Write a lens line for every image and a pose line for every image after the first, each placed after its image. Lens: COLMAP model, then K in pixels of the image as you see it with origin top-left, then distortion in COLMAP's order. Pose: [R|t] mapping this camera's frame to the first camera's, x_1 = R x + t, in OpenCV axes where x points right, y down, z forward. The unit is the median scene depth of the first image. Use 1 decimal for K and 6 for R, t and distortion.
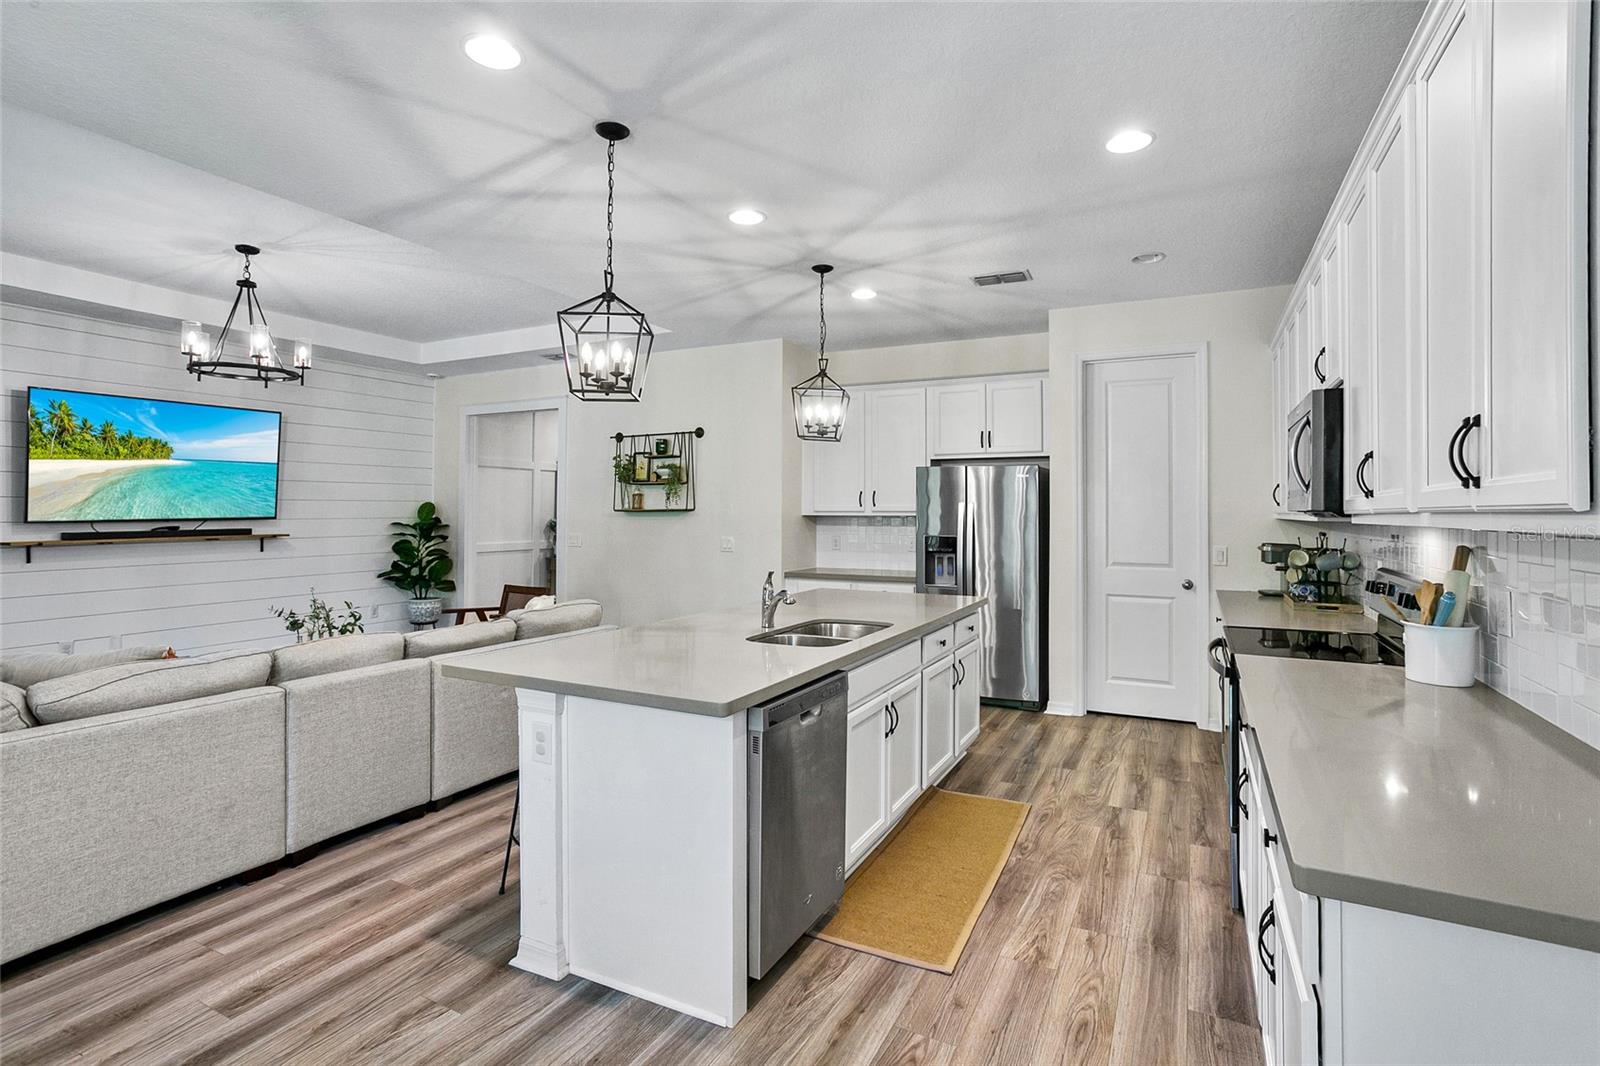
lens RADIAL K [[774.7, 0, 793.0], [0, 774.7, 488.0], [0, 0, 1]] dist [-0.023045, 0.017308]
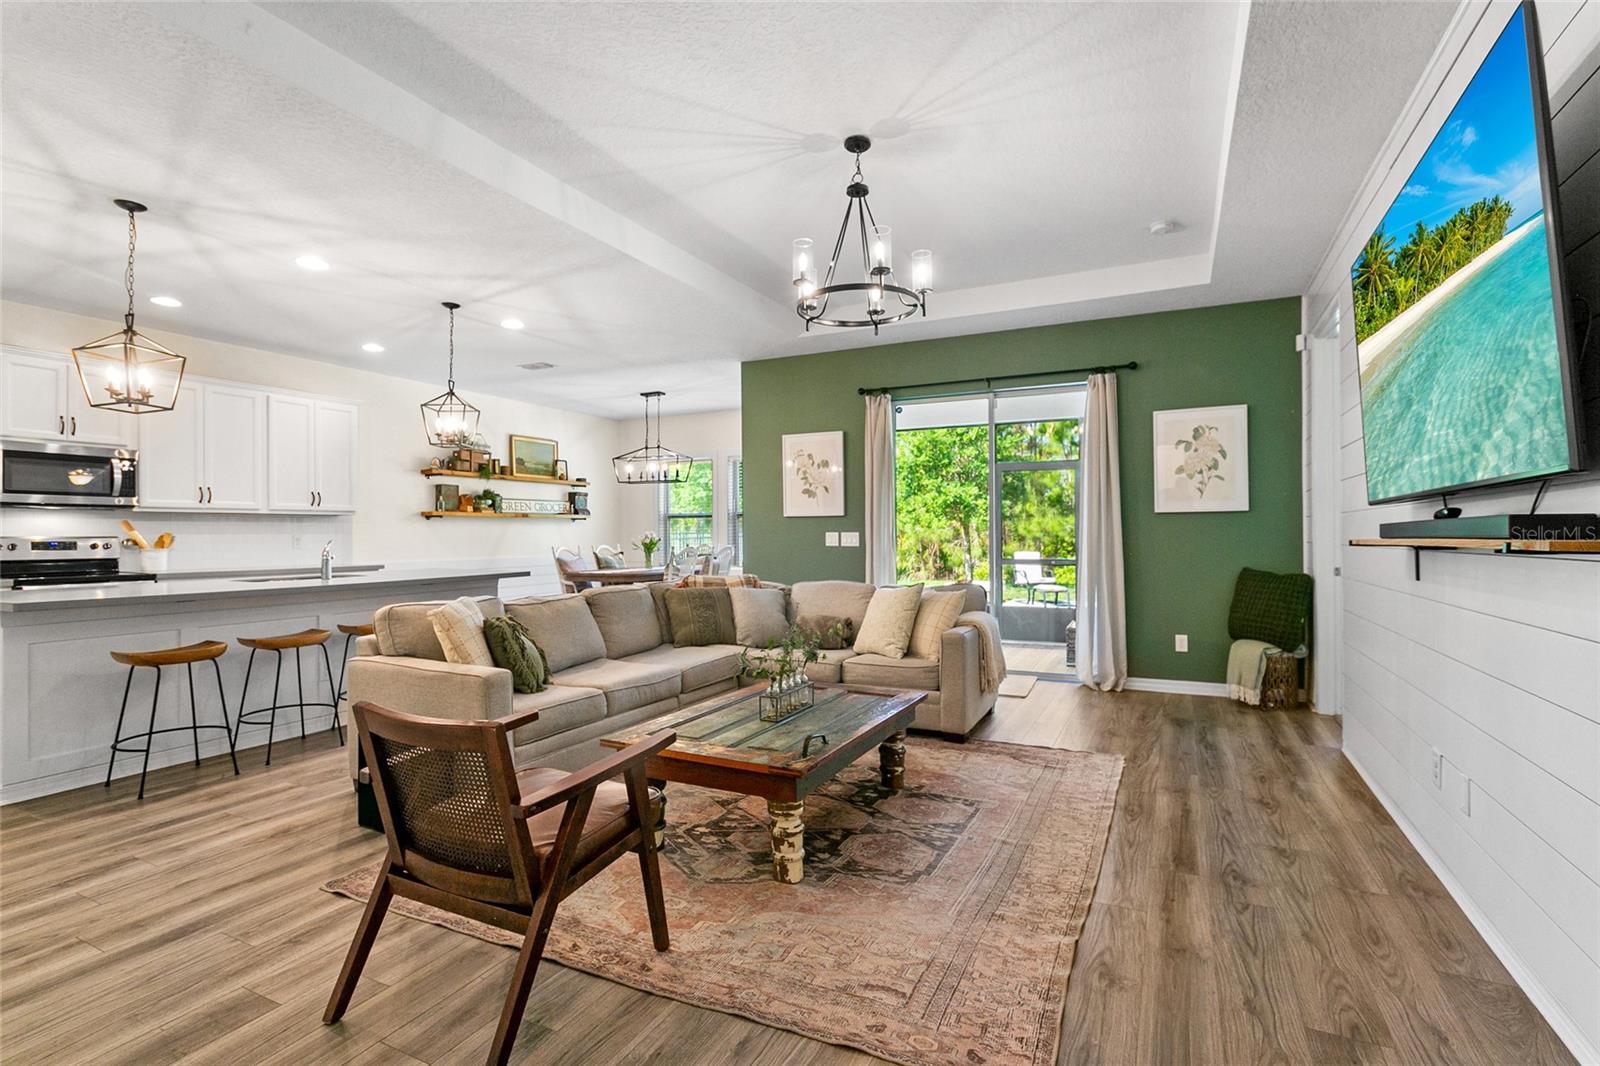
lens RADIAL K [[752.7, 0, 800.1], [0, 752.7, 528.0], [0, 0, 1]] dist [-0.001367, -0.000201]
pose [[-0.999835, -0.000776, -0.018146, -0.645862], [-0.000138, 0.999382, -0.035147, 0.091168], [0.018162, -0.035139, -0.999217, 1.733489]]
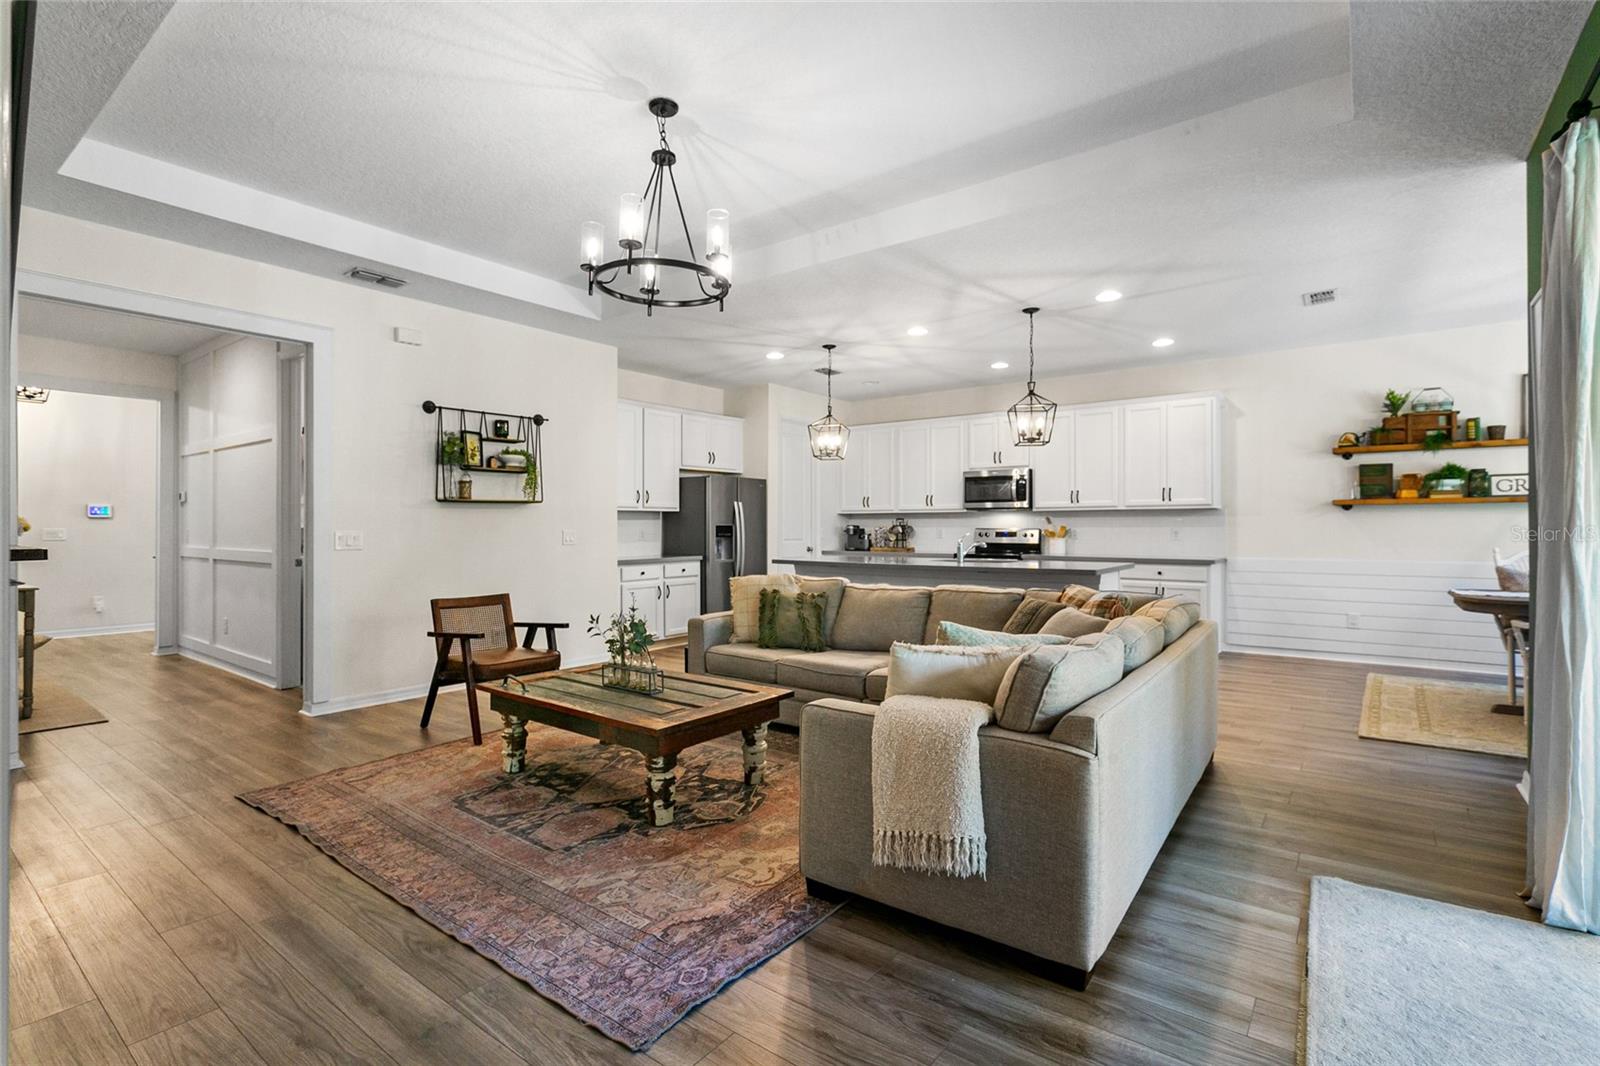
lens RADIAL K [[746.4, 0, 797.7], [0, 746.4, 525.3], [0, 0, 1]] dist [-0.000222, 0.000098]
pose [[0.170470, -0.001950, 0.985361, -1.363188], [-0.028126, 0.999581, 0.006845, 0.058525], [-0.984961, -0.028881, 0.170344, 0.760785]]
